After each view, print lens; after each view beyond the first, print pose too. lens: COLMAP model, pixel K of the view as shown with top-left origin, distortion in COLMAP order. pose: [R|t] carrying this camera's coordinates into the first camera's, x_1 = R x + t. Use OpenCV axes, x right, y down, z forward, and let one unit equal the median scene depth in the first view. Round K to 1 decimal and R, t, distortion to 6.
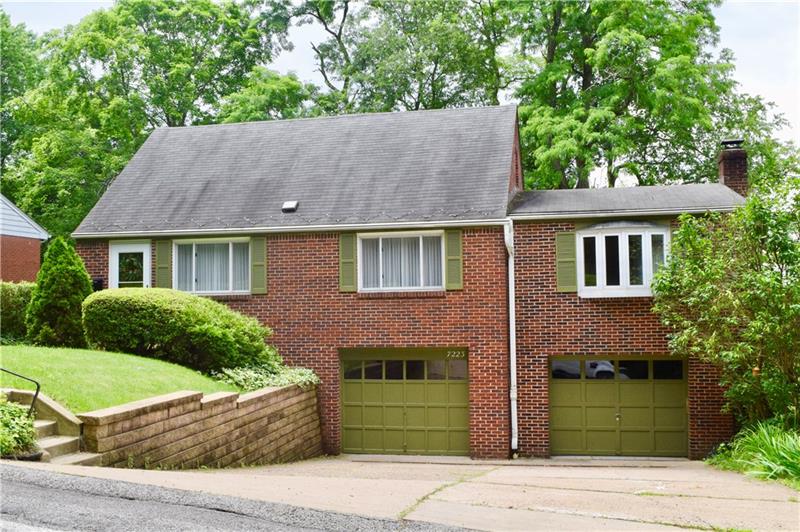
lens RADIAL K [[845.2, 0, 400.0], [0, 845.2, 266.0], [0, 0, 1]] dist [-0.137472, 0.000357]
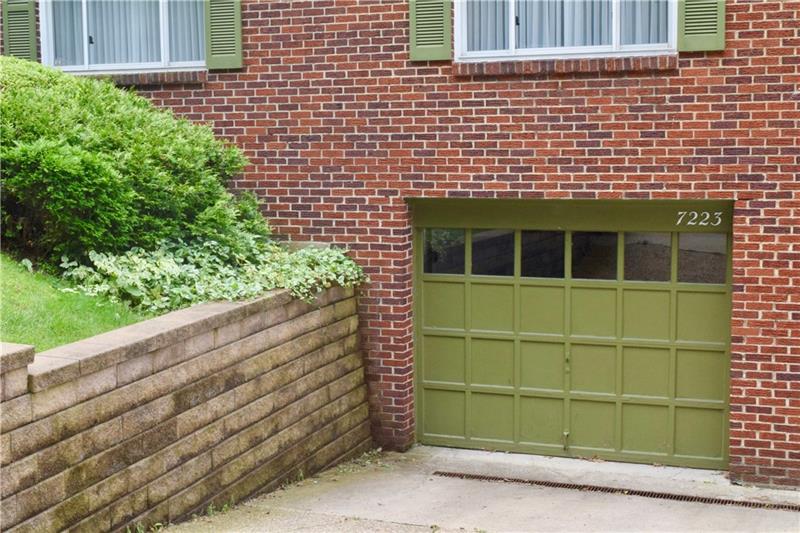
lens RADIAL K [[1225.6, 0, 400.0], [0, 1225.6, 266.5], [0, 0, 1]] dist [-0.005461, 0.026610]
pose [[0.987703, 0.020198, -0.155032, 0.017562], [0.005640, 0.986371, 0.164438, 0.031850], [0.156241, -0.163290, 0.974128, 0.420632]]
